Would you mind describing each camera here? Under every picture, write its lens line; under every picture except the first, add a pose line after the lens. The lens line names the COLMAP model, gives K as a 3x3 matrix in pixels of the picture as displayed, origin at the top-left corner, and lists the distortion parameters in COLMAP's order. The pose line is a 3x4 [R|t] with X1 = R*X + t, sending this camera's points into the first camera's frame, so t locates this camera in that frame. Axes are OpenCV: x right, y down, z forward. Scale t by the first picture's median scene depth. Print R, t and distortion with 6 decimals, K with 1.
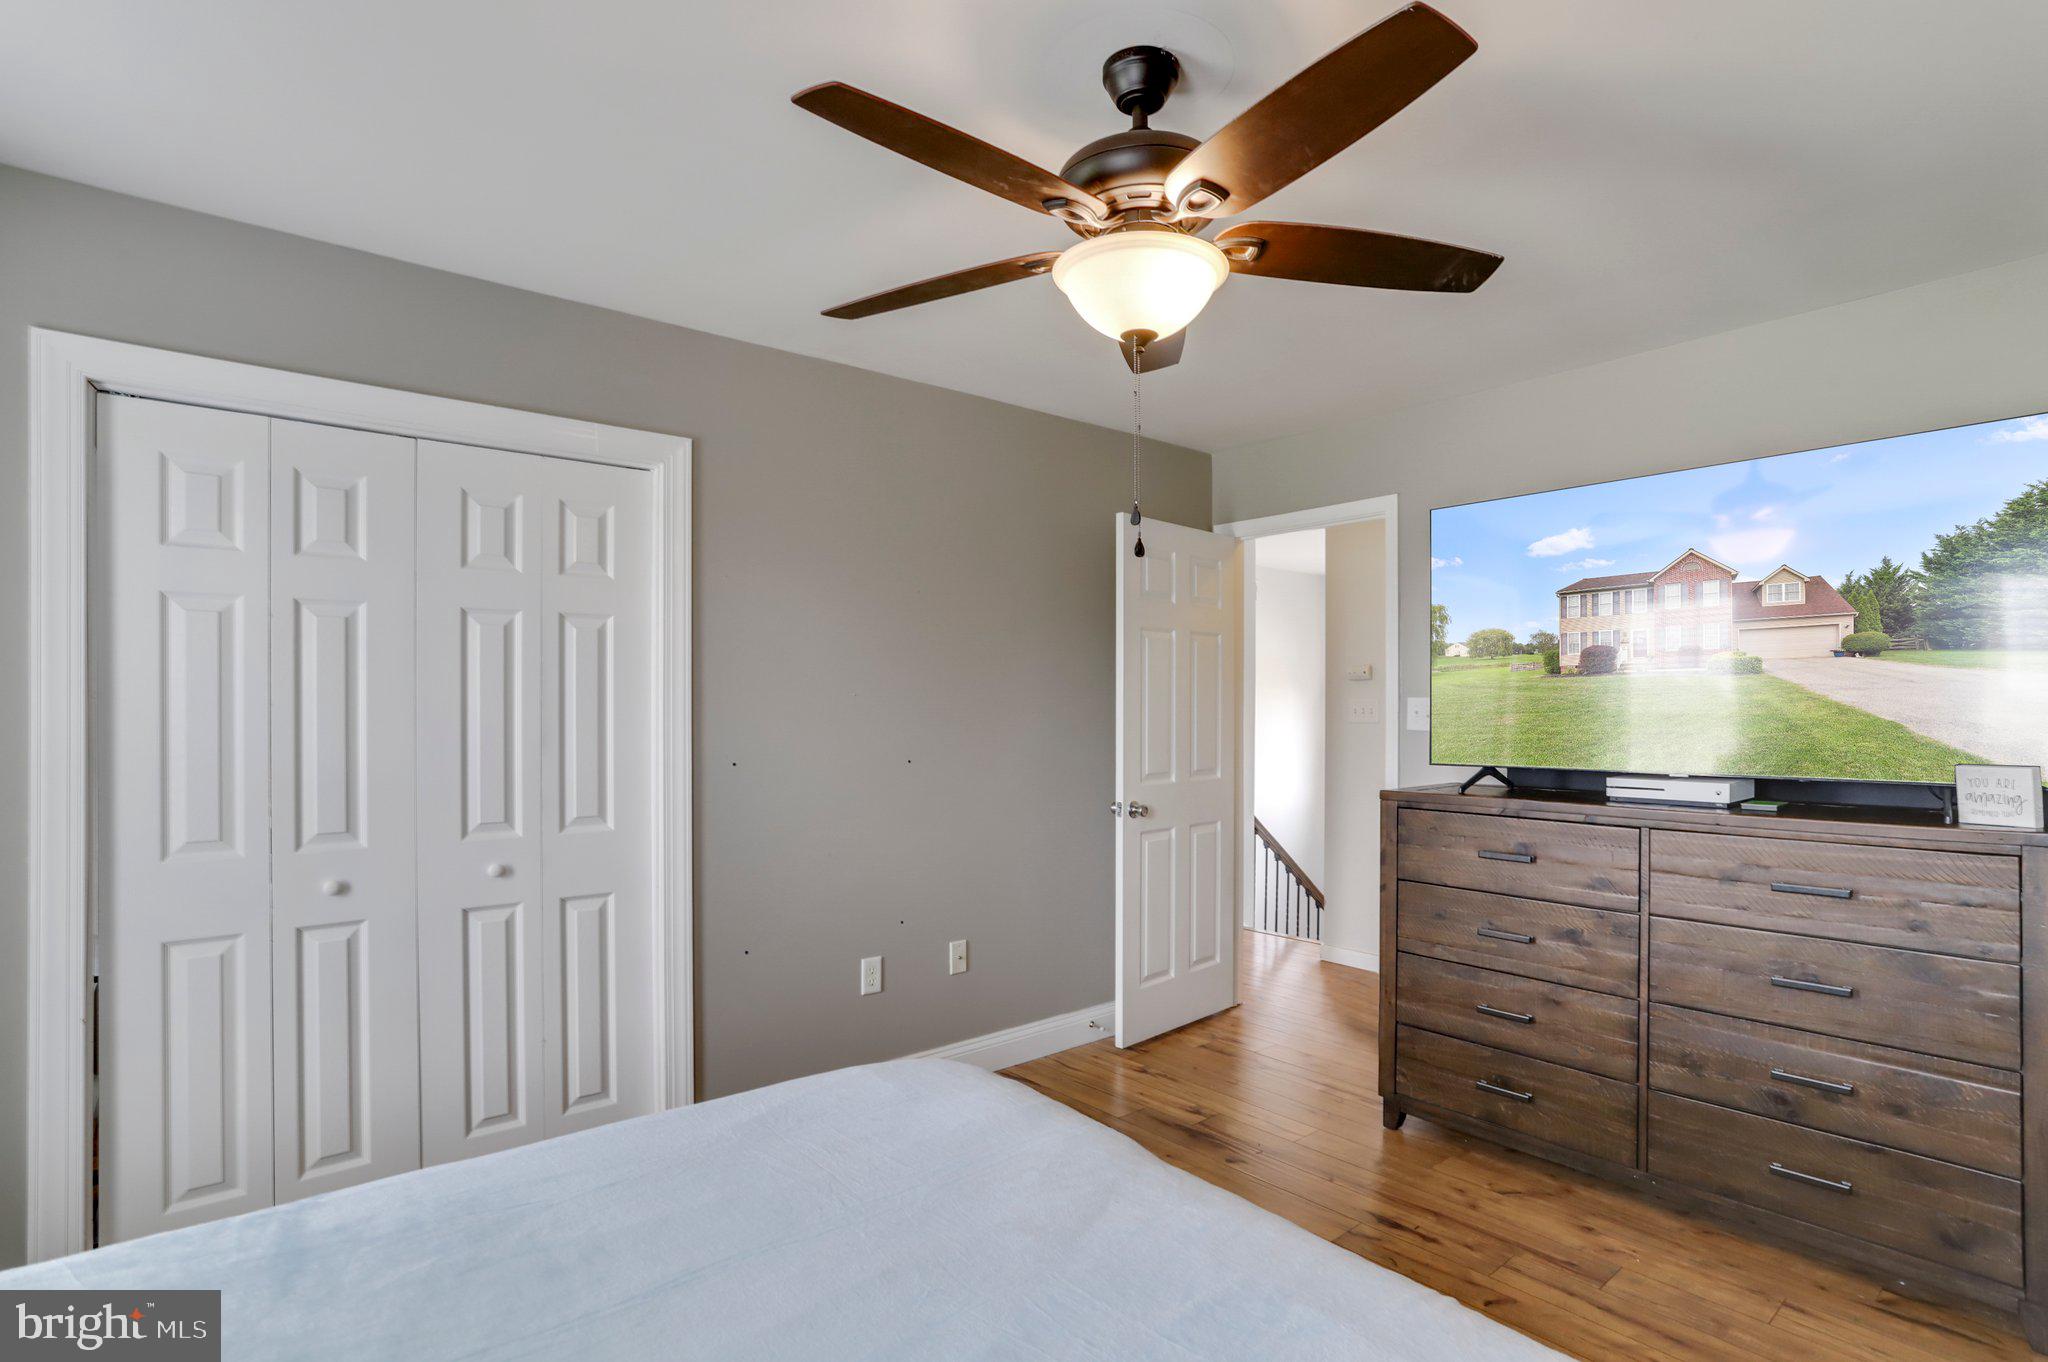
lens RADIAL K [[1019.2, 0, 1018.5], [0, 1019.2, 693.4], [0, 0, 1]] dist [-0.018910, 0.011211]
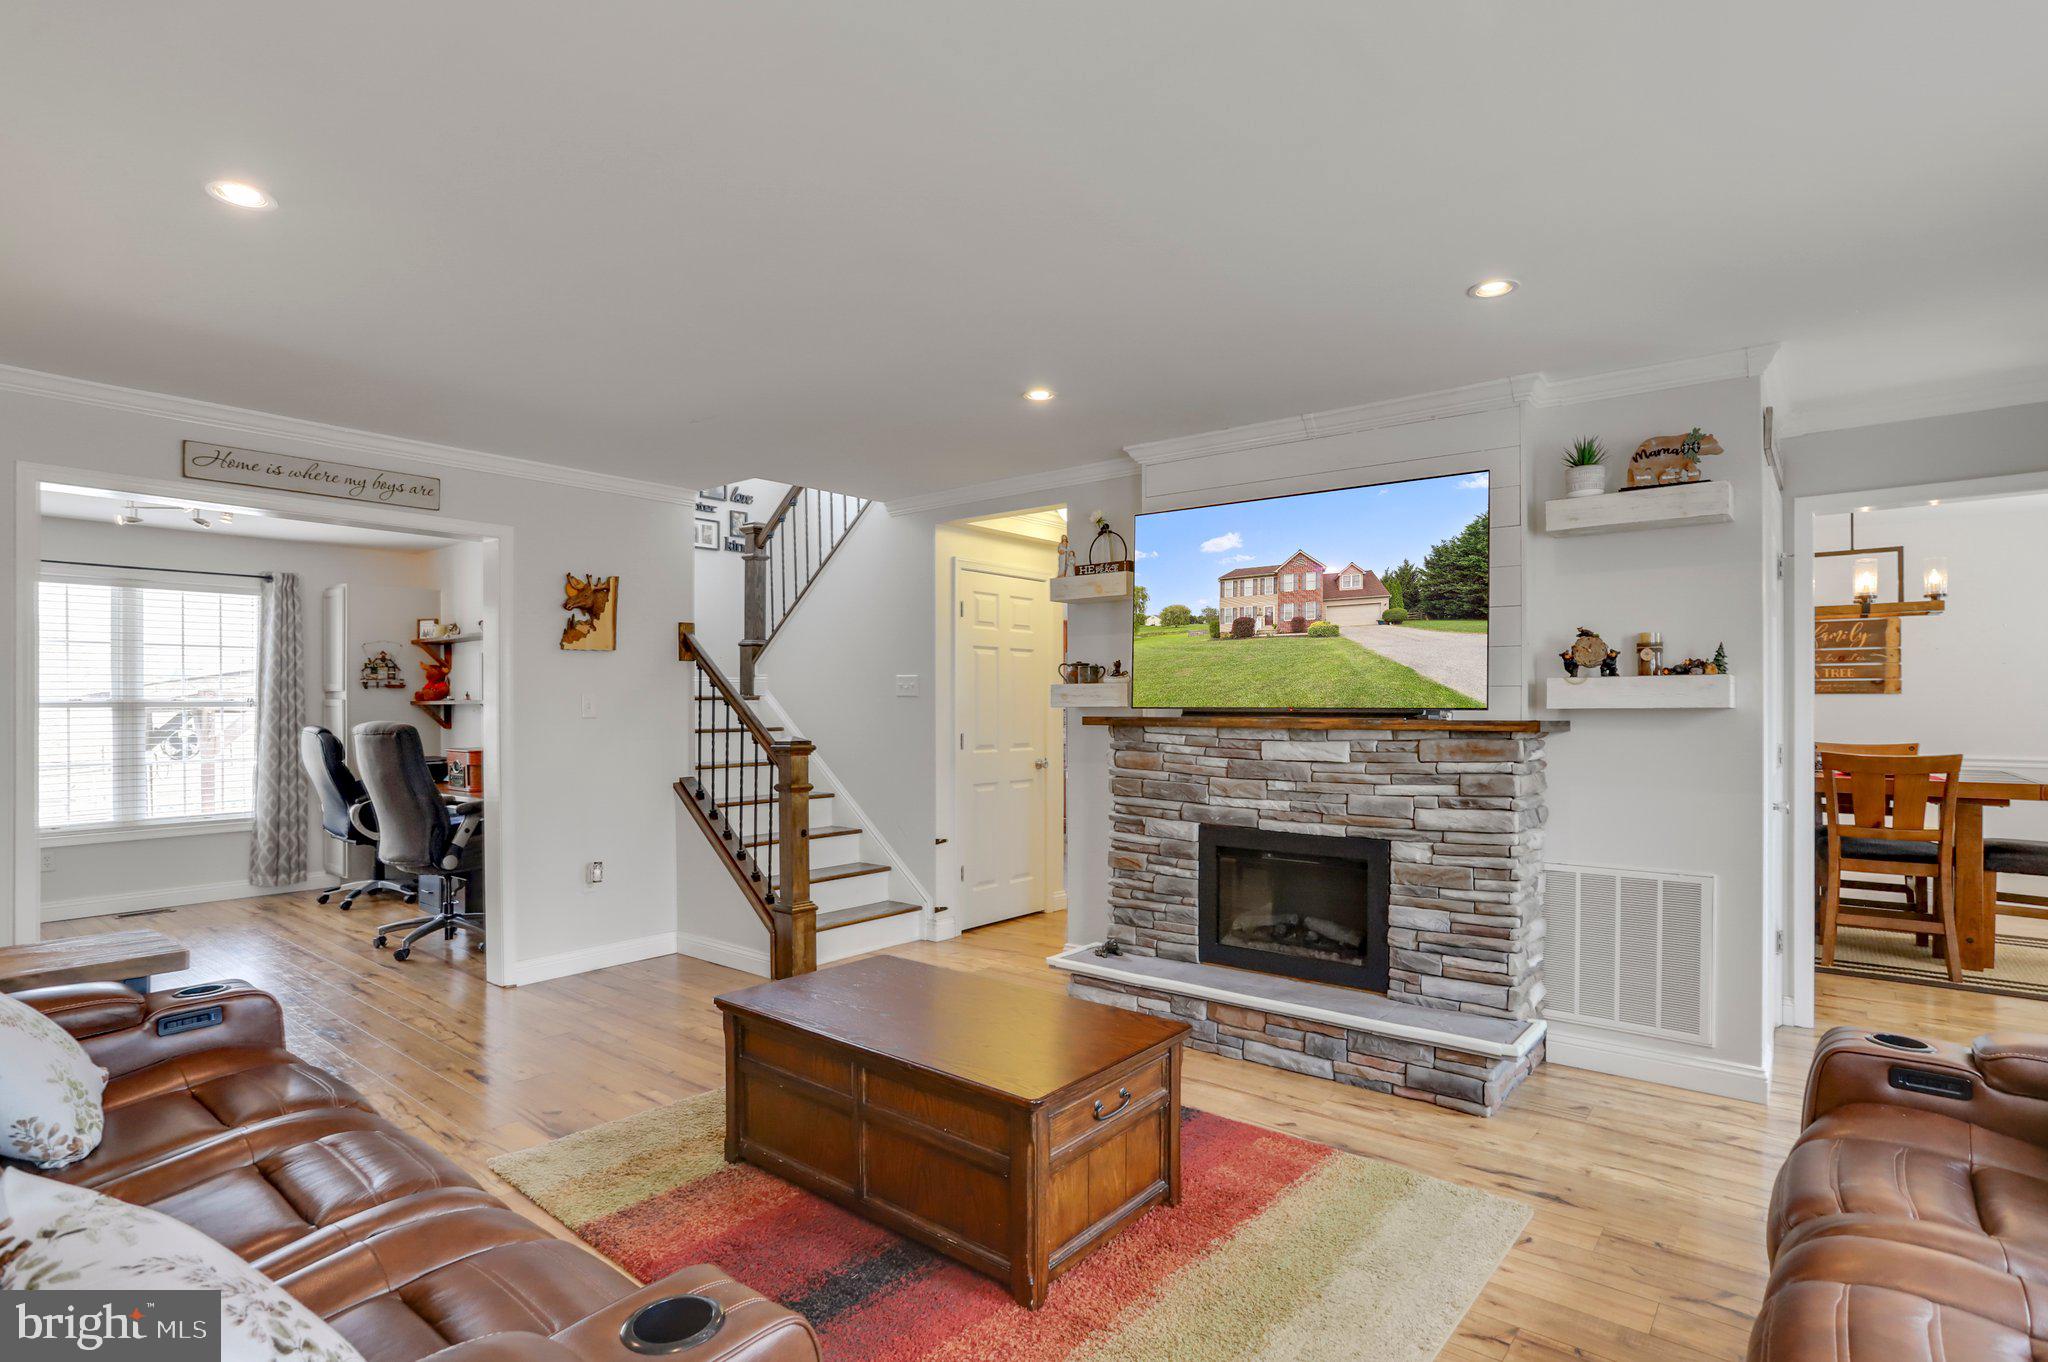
lens RADIAL K [[1019.2, 0, 1021.7], [0, 1019.2, 699.3], [0, 0, 1]] dist [-0.018910, 0.011211]
pose [[0.977533, -0.001675, 0.210773, -0.024681], [-0.002155, 0.999837, 0.017938, 0.042462], [-0.210769, -0.017989, 0.977370, -0.318365]]
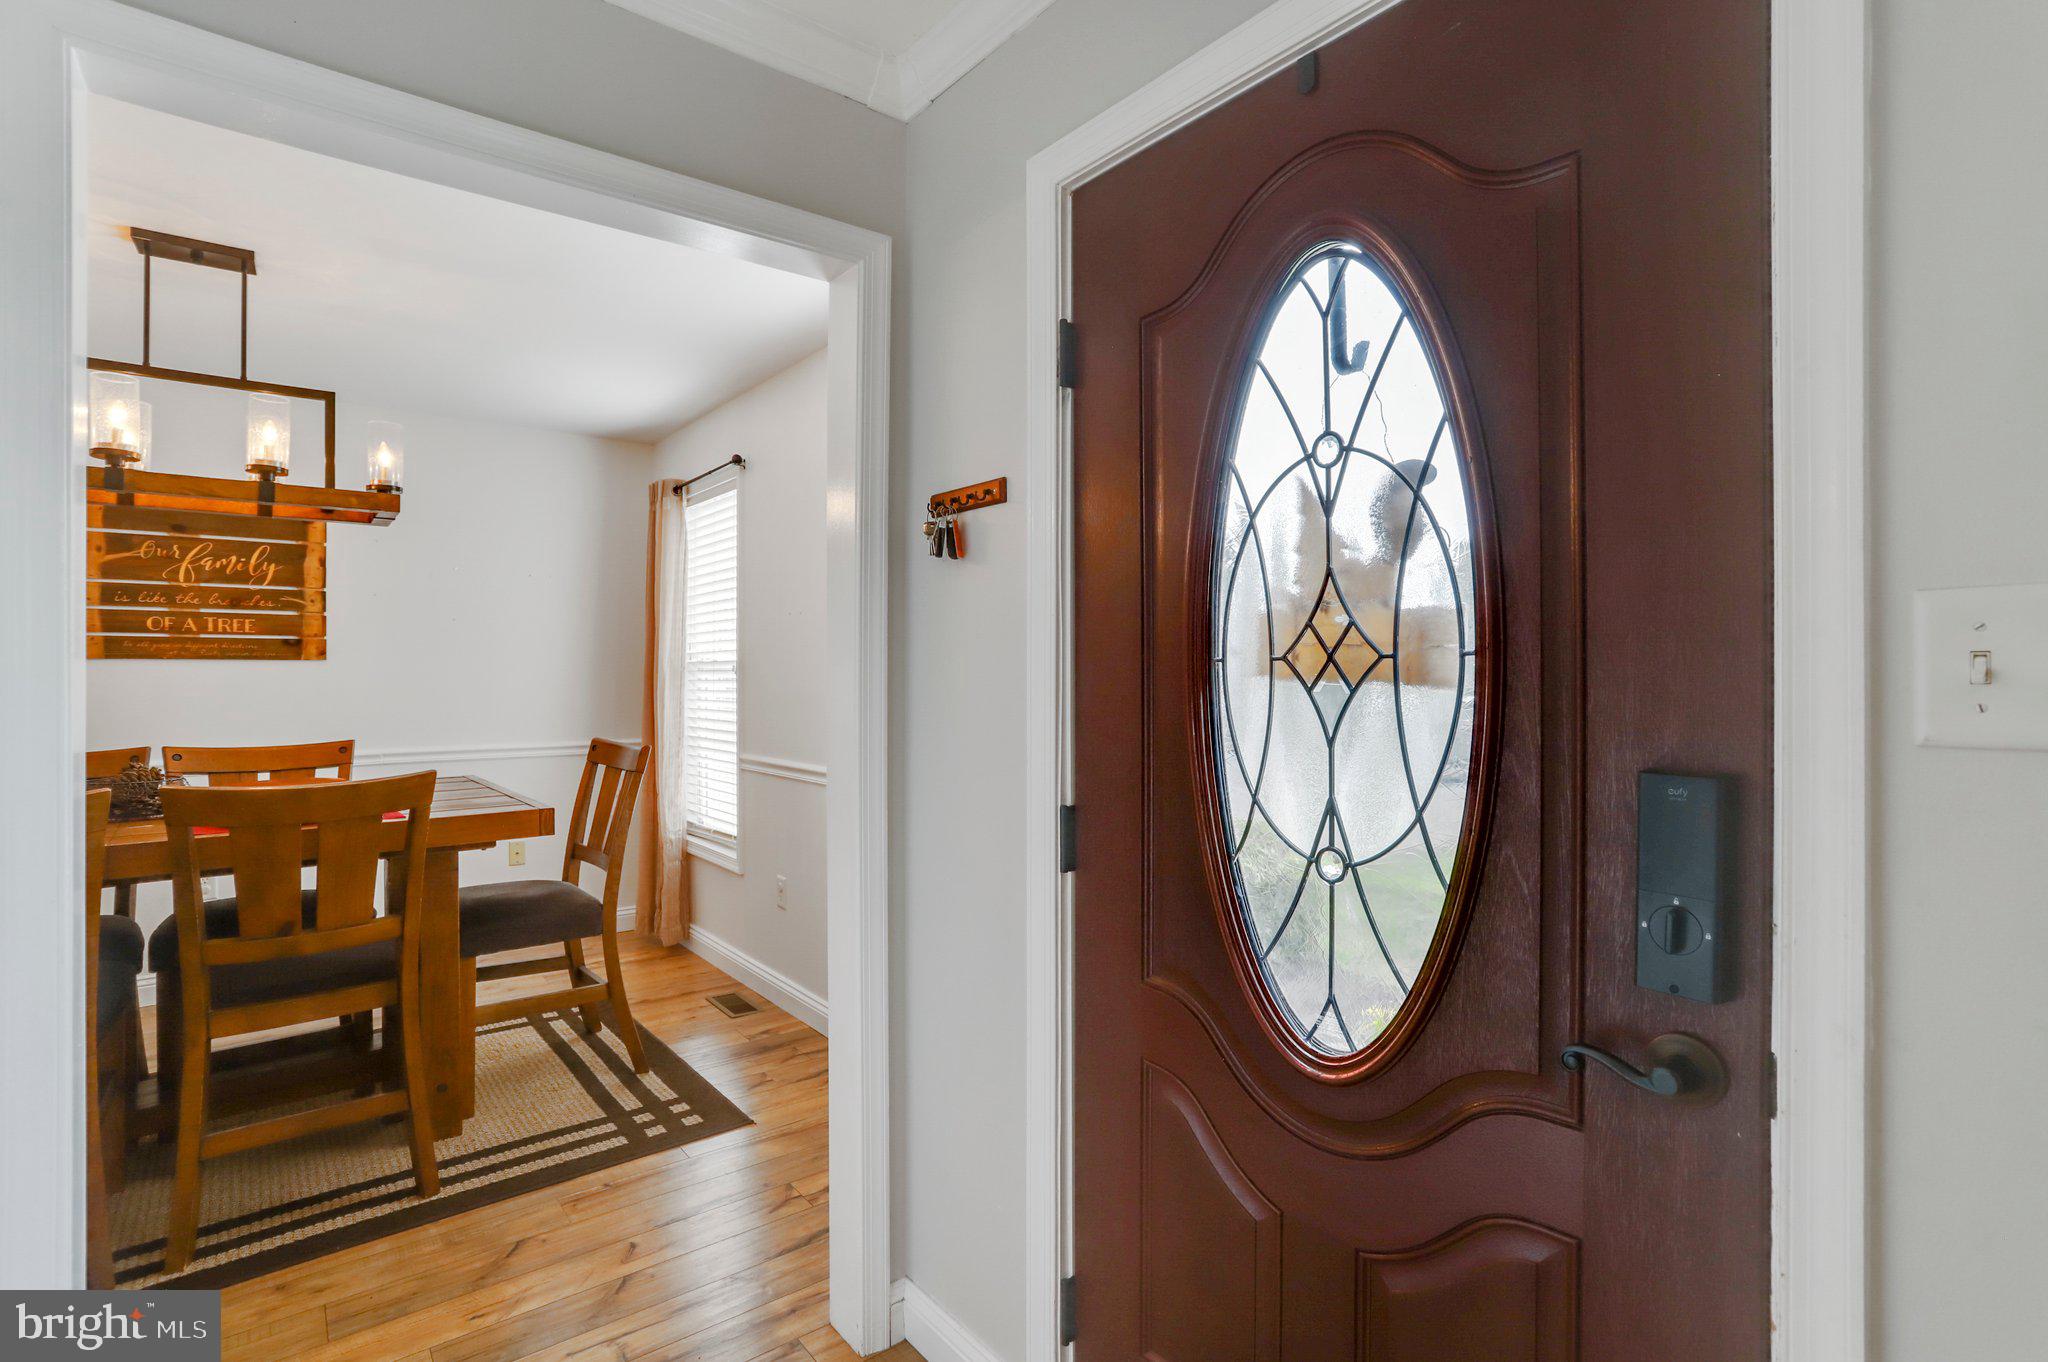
lens RADIAL K [[1019.2, 0, 1017.2], [0, 1019.2, 668.7], [0, 0, 1]] dist [-0.018910, 0.011211]
pose [[0.036026, -0.004418, 0.999341, 0.949426], [-0.016990, 0.999843, 0.005032, 0.054765], [-0.999206, -0.017160, 0.035945, 0.427545]]
